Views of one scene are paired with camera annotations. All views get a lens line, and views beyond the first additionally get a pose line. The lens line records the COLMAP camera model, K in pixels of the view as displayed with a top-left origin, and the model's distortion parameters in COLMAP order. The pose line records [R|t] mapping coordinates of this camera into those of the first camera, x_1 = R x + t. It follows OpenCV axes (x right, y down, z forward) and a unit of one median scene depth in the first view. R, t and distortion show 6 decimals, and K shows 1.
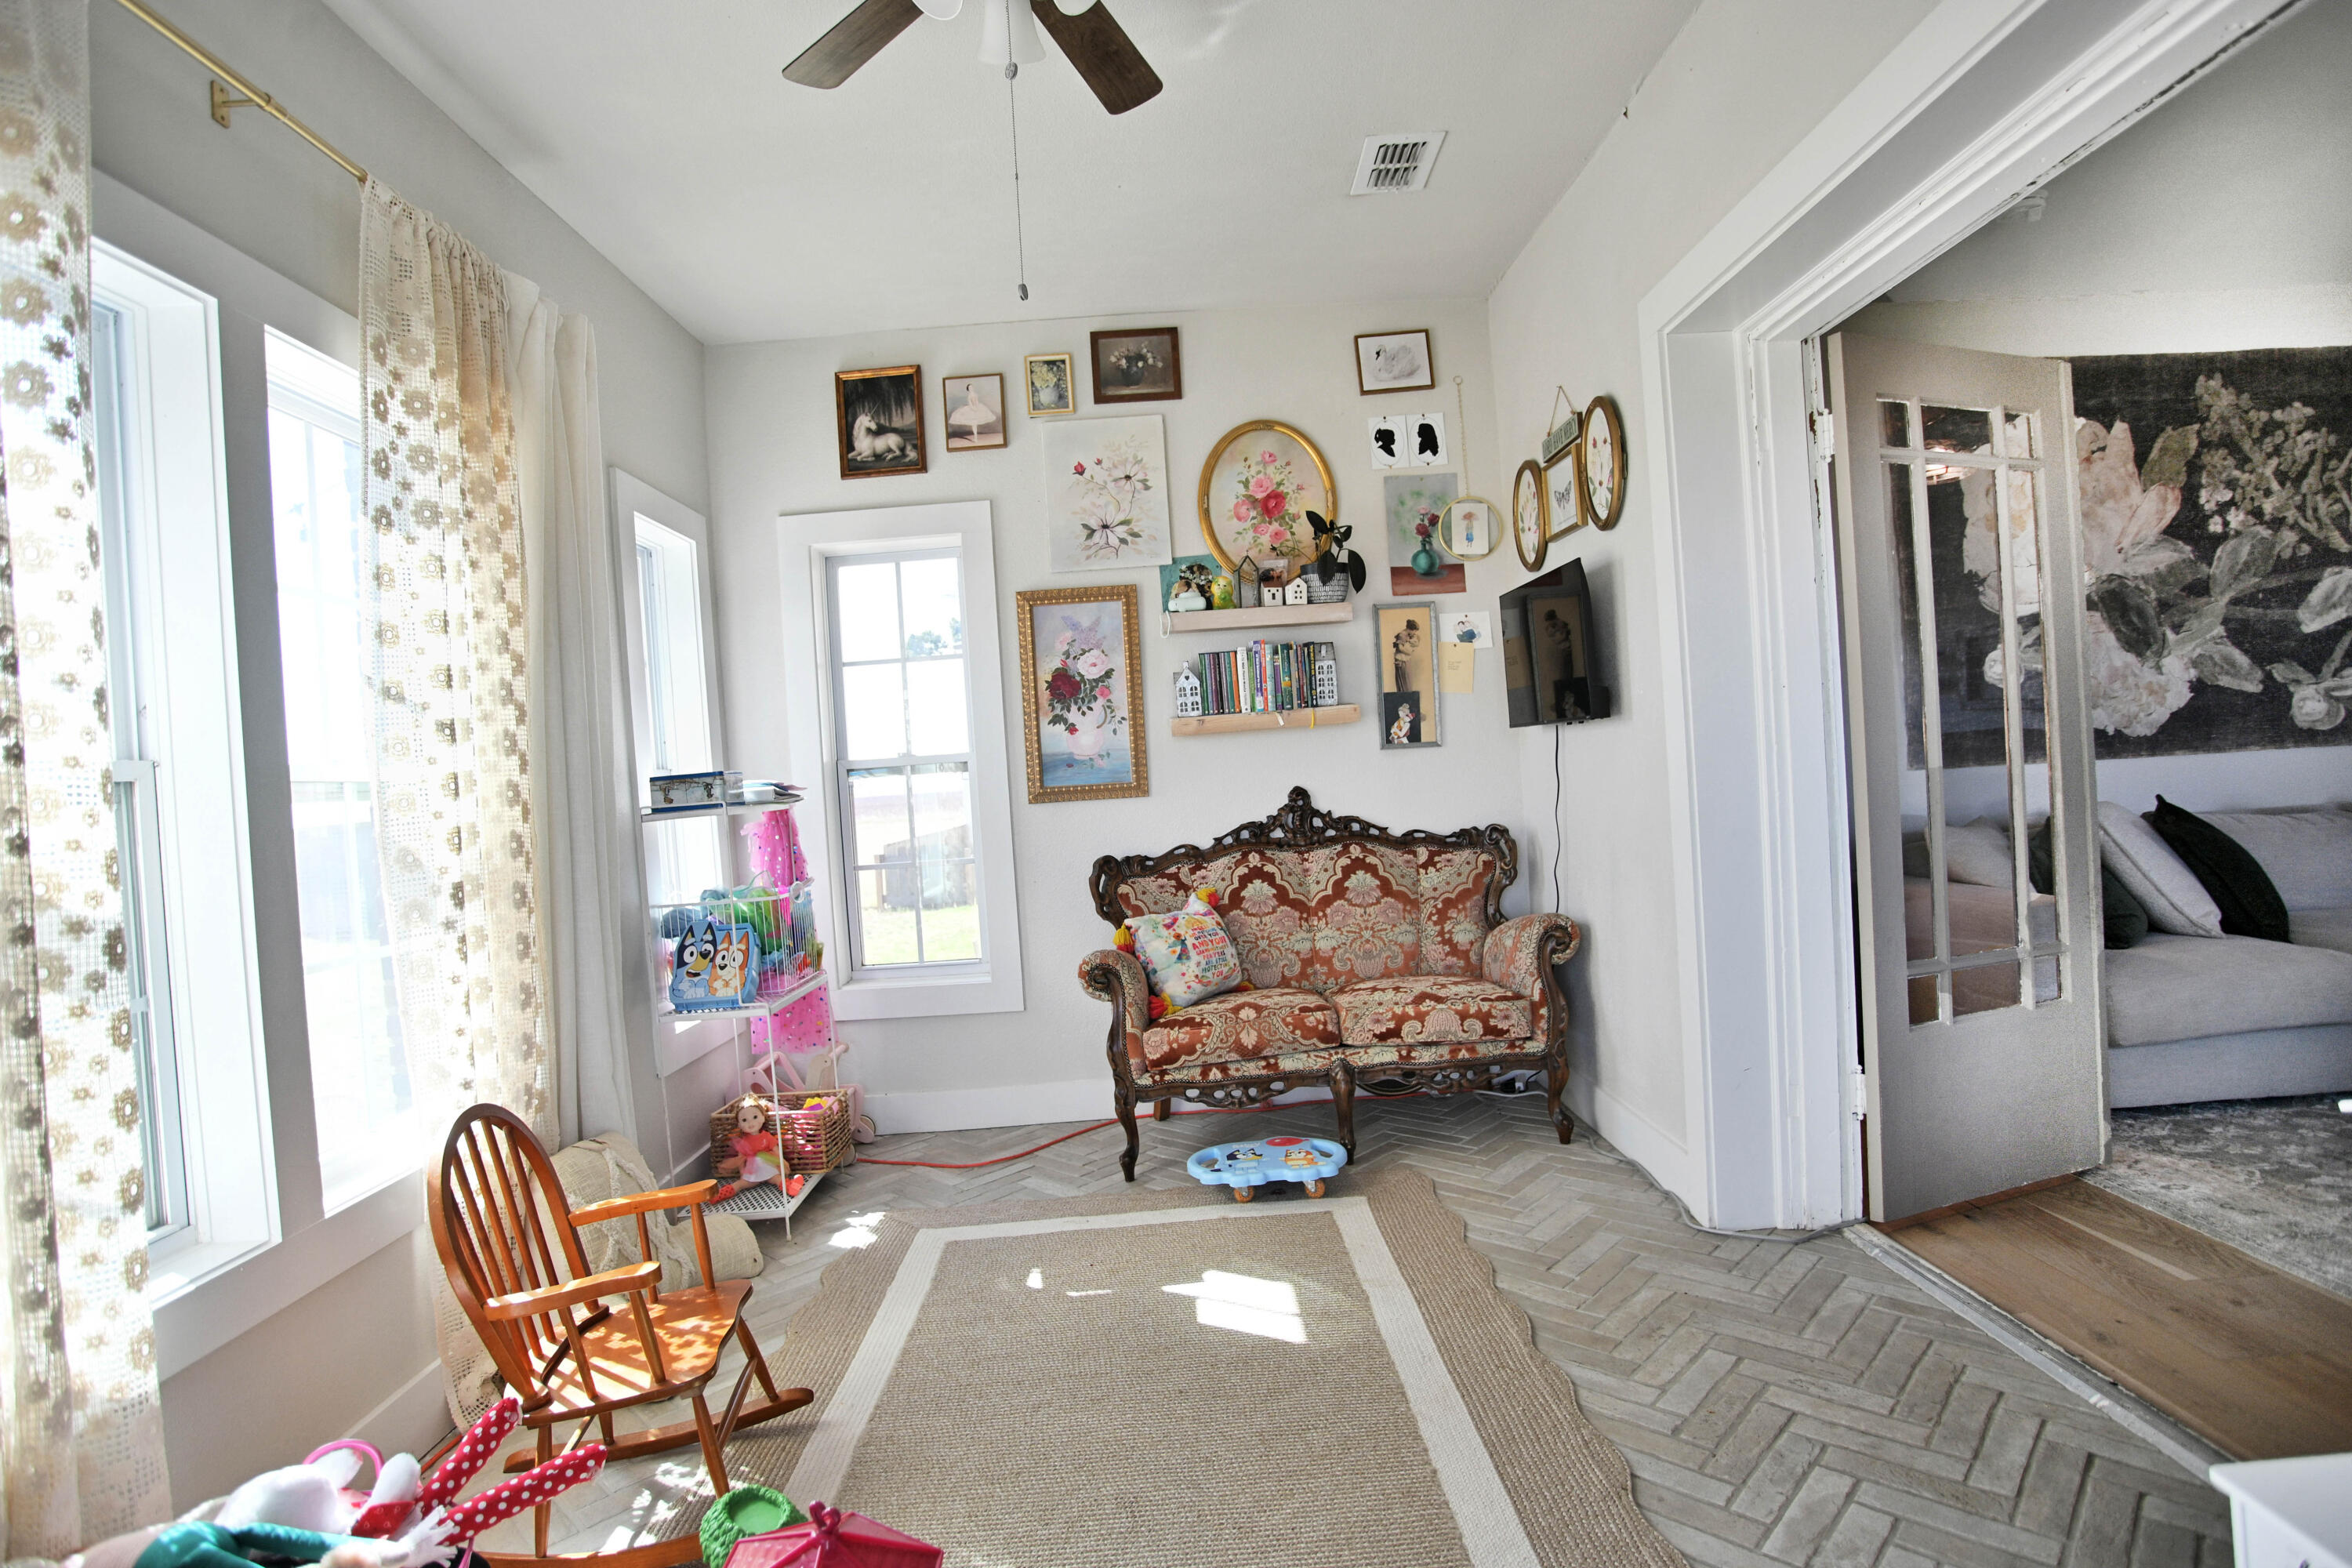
lens RADIAL K [[1191.9, 0, 1169.4], [0, 1191.9, 775.2], [0, 0, 1]] dist [-0.082430, 0.035788]
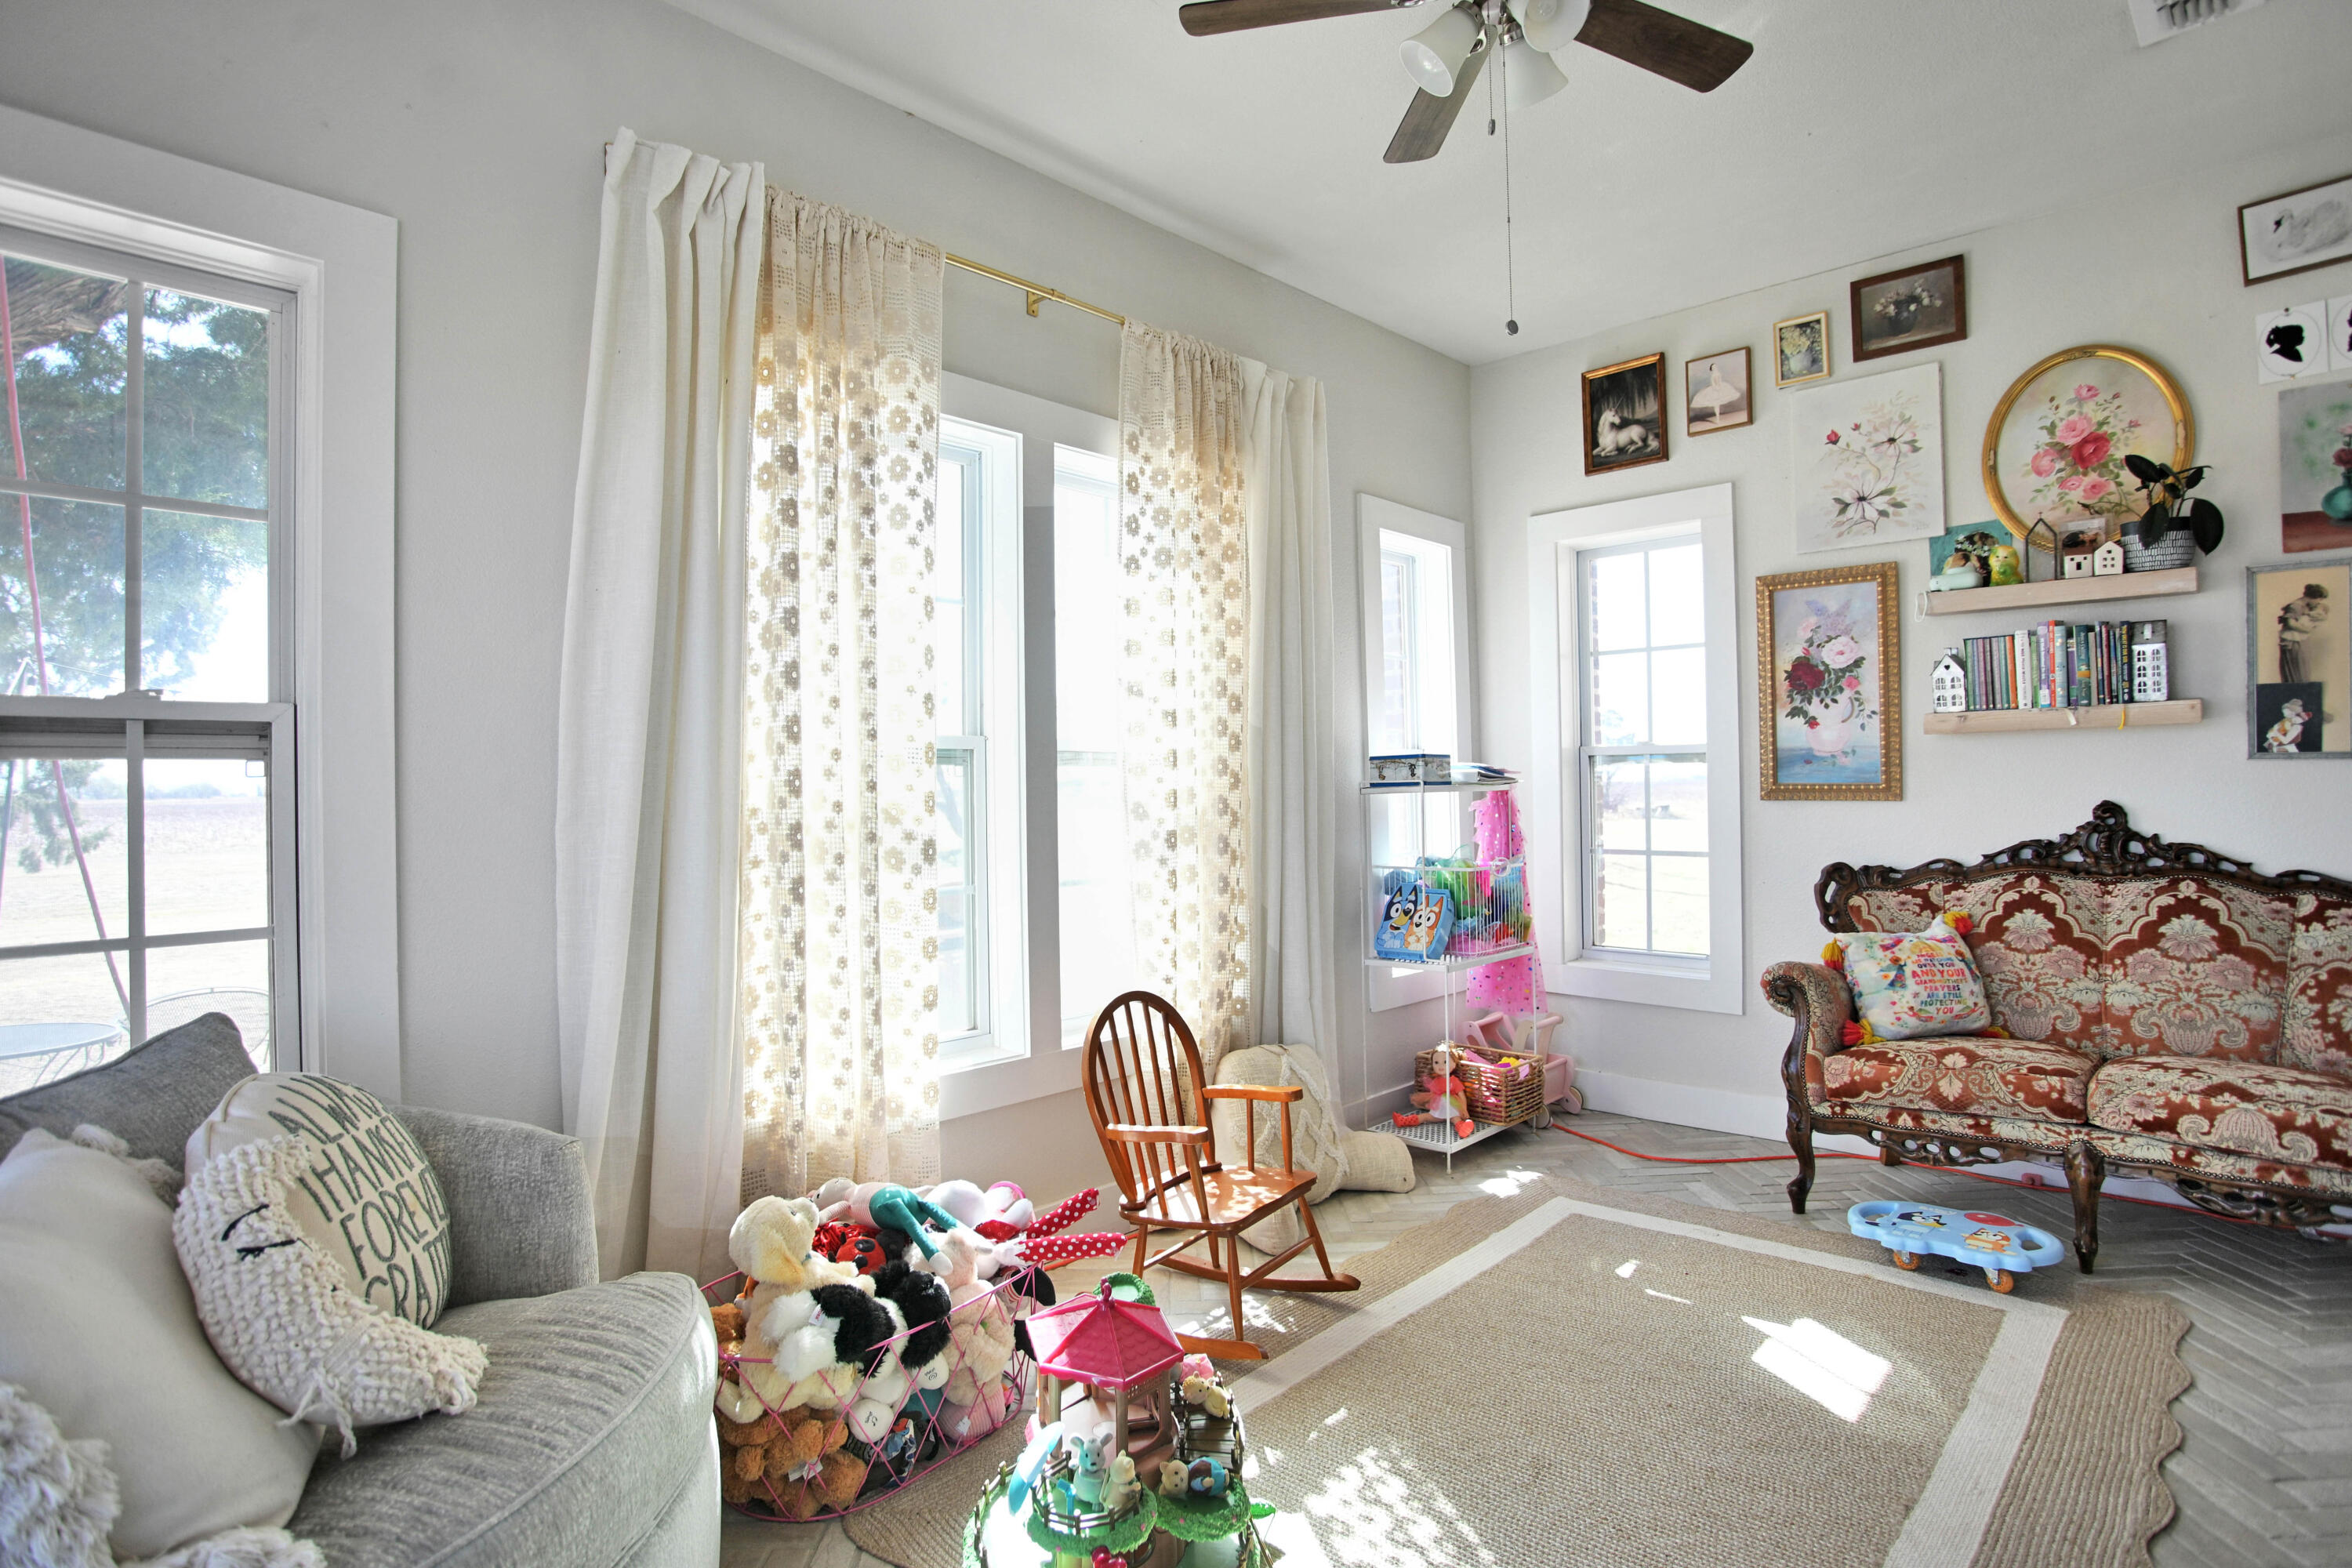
lens RADIAL K [[1191.9, 0, 1169.4], [0, 1191.9, 775.2], [0, 0, 1]] dist [-0.082430, 0.035788]
pose [[0.712749, 0.053170, -0.699401, 0.225078], [-0.037099, 0.998585, 0.038107, -0.015761], [0.700437, -0.001214, 0.713713, 0.005296]]
